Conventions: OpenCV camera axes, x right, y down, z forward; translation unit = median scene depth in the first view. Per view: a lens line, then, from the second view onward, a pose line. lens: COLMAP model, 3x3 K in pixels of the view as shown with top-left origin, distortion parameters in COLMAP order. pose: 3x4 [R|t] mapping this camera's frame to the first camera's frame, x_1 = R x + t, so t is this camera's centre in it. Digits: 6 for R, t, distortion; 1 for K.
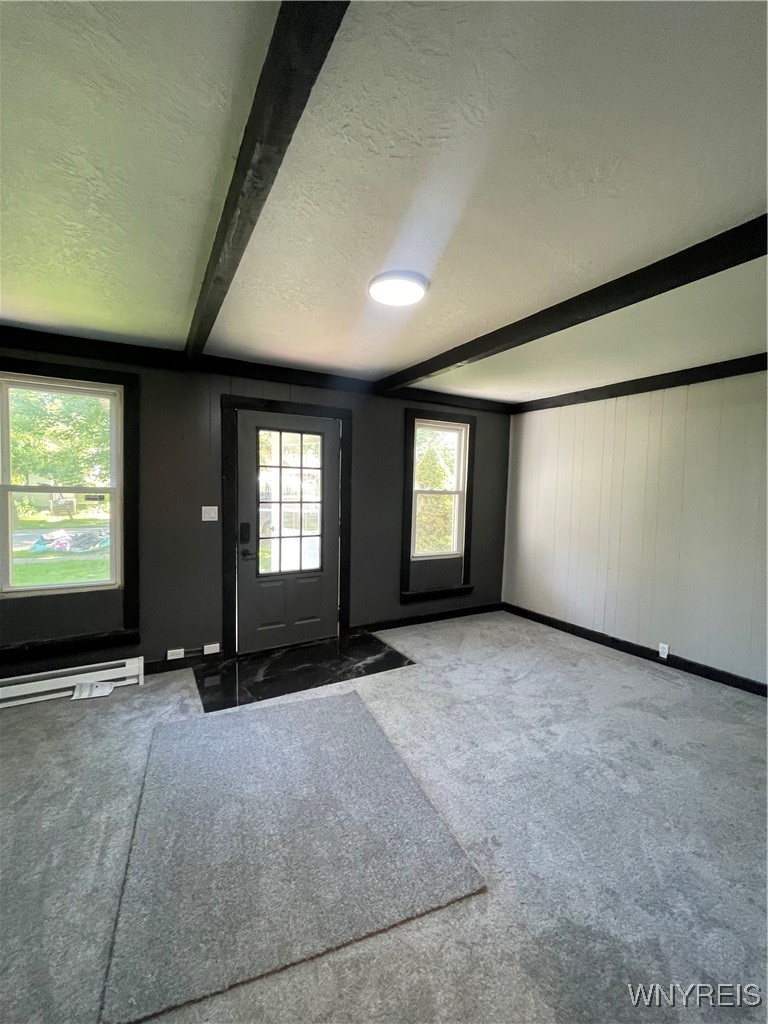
lens RADIAL K [[410.4, 0, 389.0], [0, 410.4, 509.2], [0, 0, 1]] dist [0.002832, -0.000364]
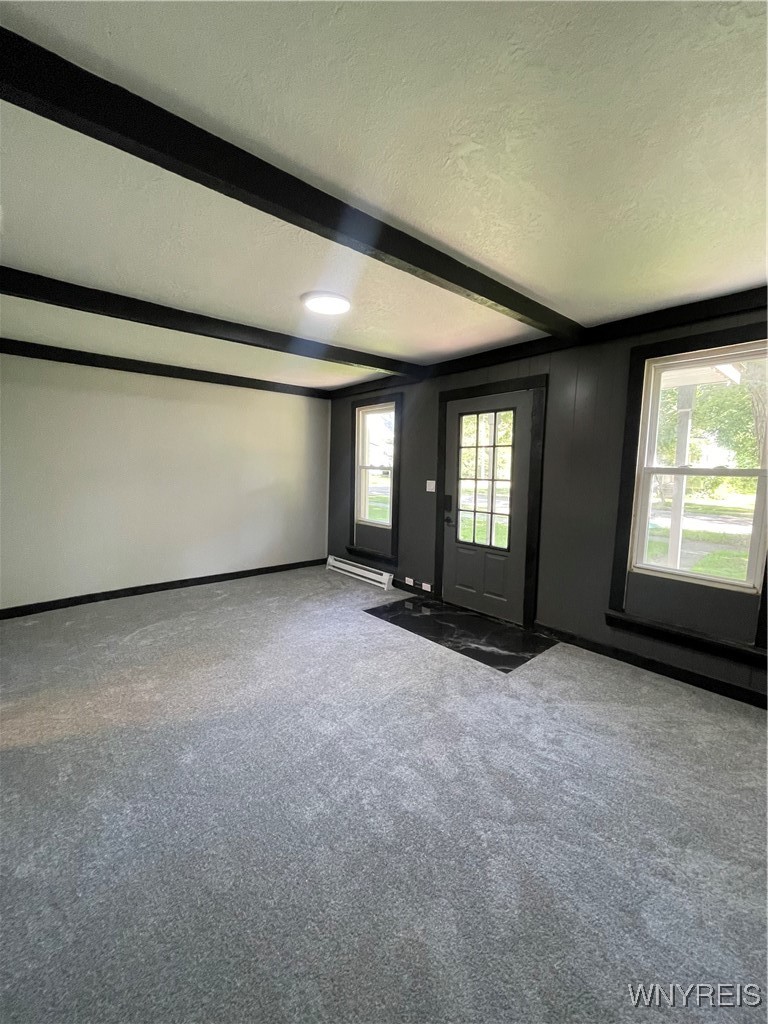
lens RADIAL K [[410.4, 0, 390.7], [0, 410.4, 513.2], [0, 0, 1]] dist [0.002832, -0.000364]
pose [[0.208664, 0.091623, -0.973686, 0.786058], [-0.064840, 0.994707, 0.079706, 0.000849], [0.975835, 0.046502, 0.213501, 0.565196]]
